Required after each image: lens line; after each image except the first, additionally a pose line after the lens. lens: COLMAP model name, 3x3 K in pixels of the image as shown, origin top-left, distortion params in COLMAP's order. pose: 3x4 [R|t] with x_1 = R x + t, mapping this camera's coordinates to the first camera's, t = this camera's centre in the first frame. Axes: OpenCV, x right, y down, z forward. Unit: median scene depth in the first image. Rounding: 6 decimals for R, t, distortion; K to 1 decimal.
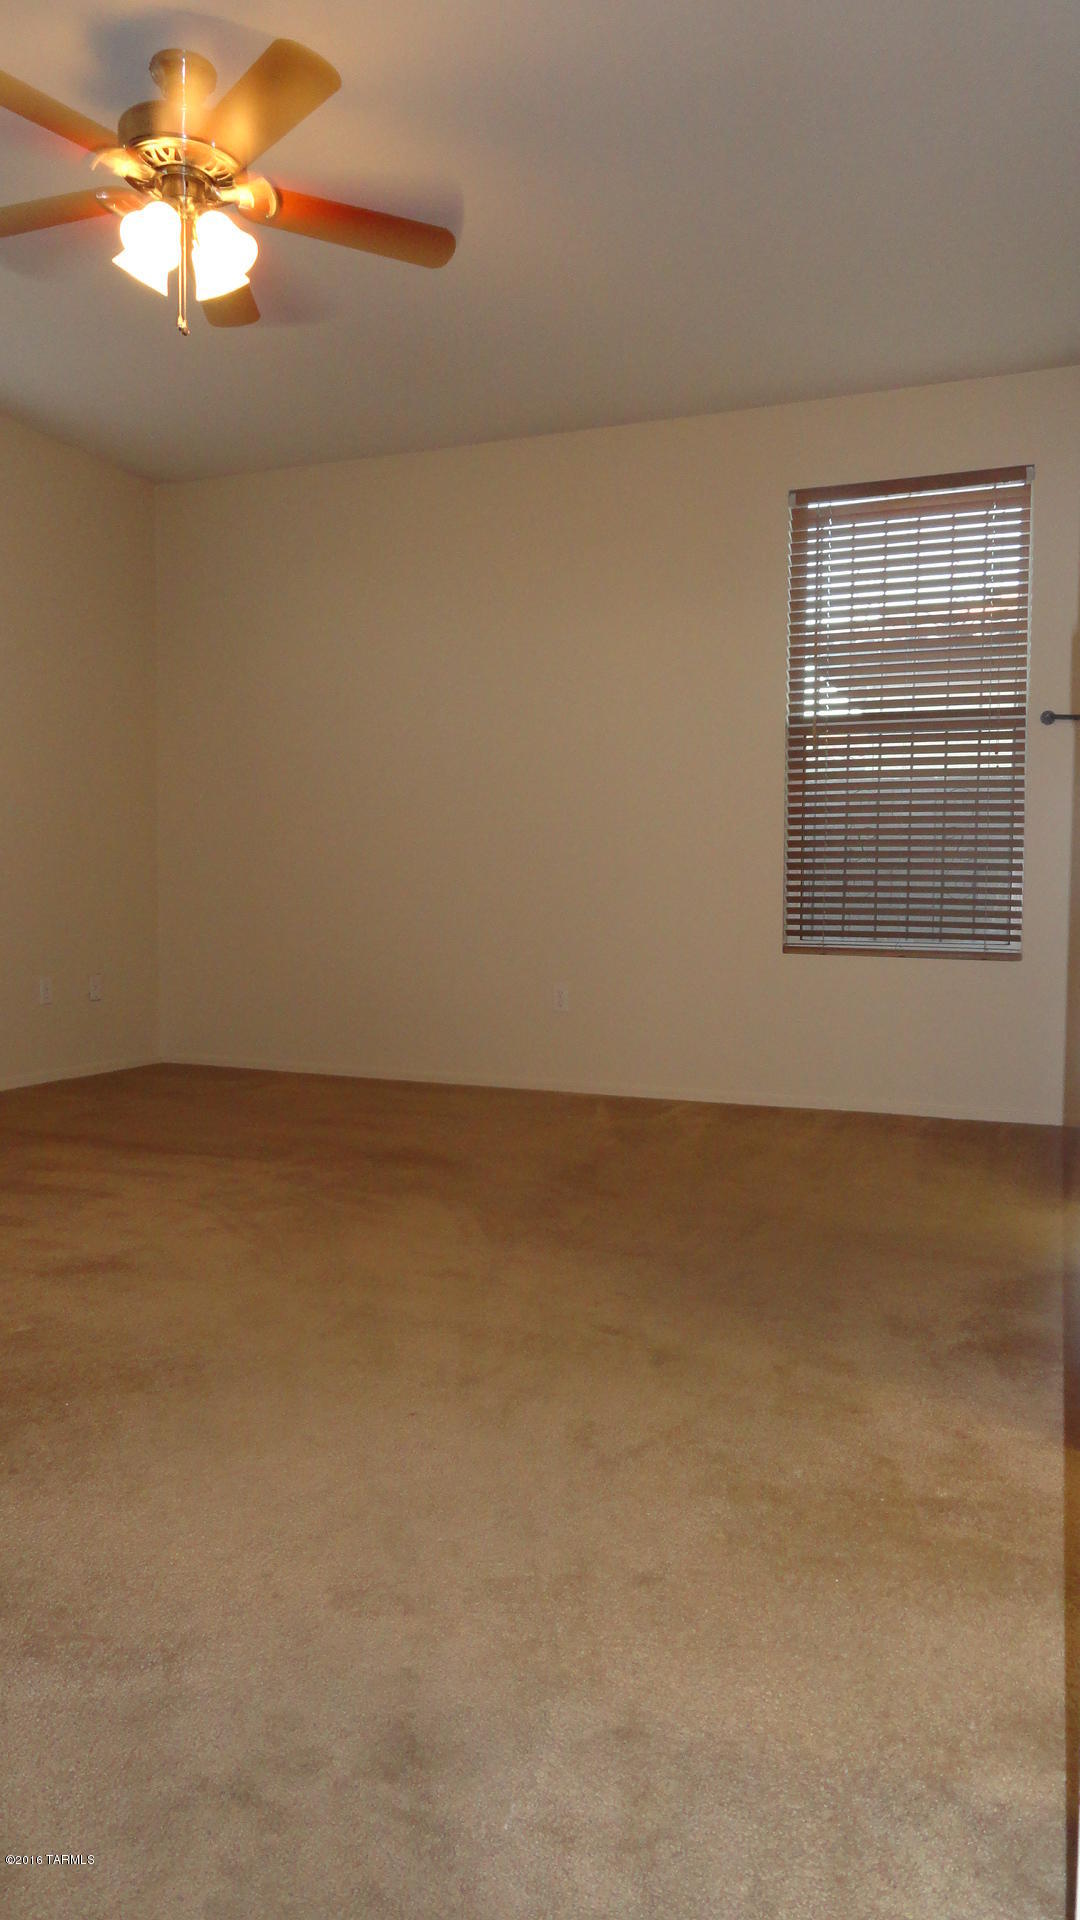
lens RADIAL K [[1325.9, 0, 540.0], [0, 1325.9, 960.0], [0, 0, 1]] dist [-0.000015, 0.005357]
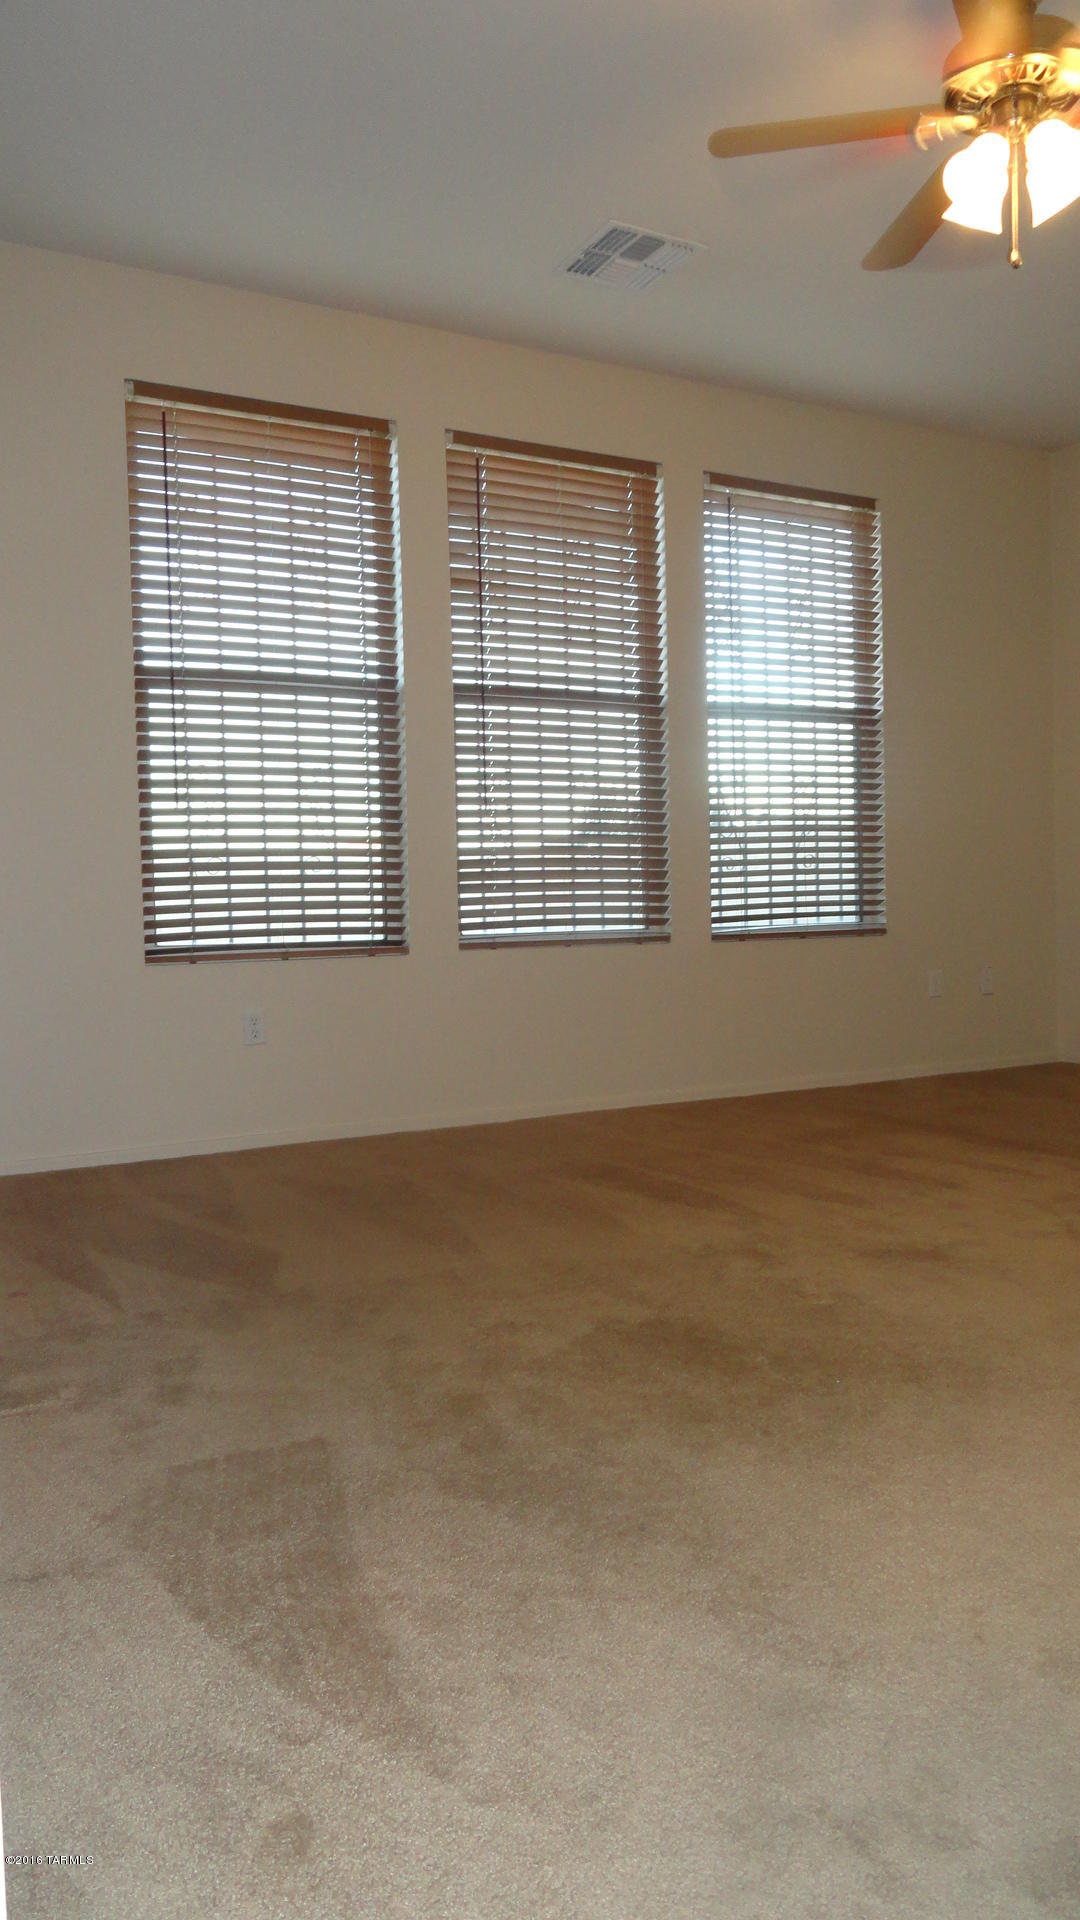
lens RADIAL K [[1325.9, 0, 540.0], [0, 1325.9, 960.0], [0, 0, 1]] dist [-0.000015, 0.005357]
pose [[0.768742, -0.005450, -0.639536, 0.070145], [0.002340, 0.999981, -0.005708, 0.019885], [0.639555, 0.002891, 0.768740, 0.073025]]
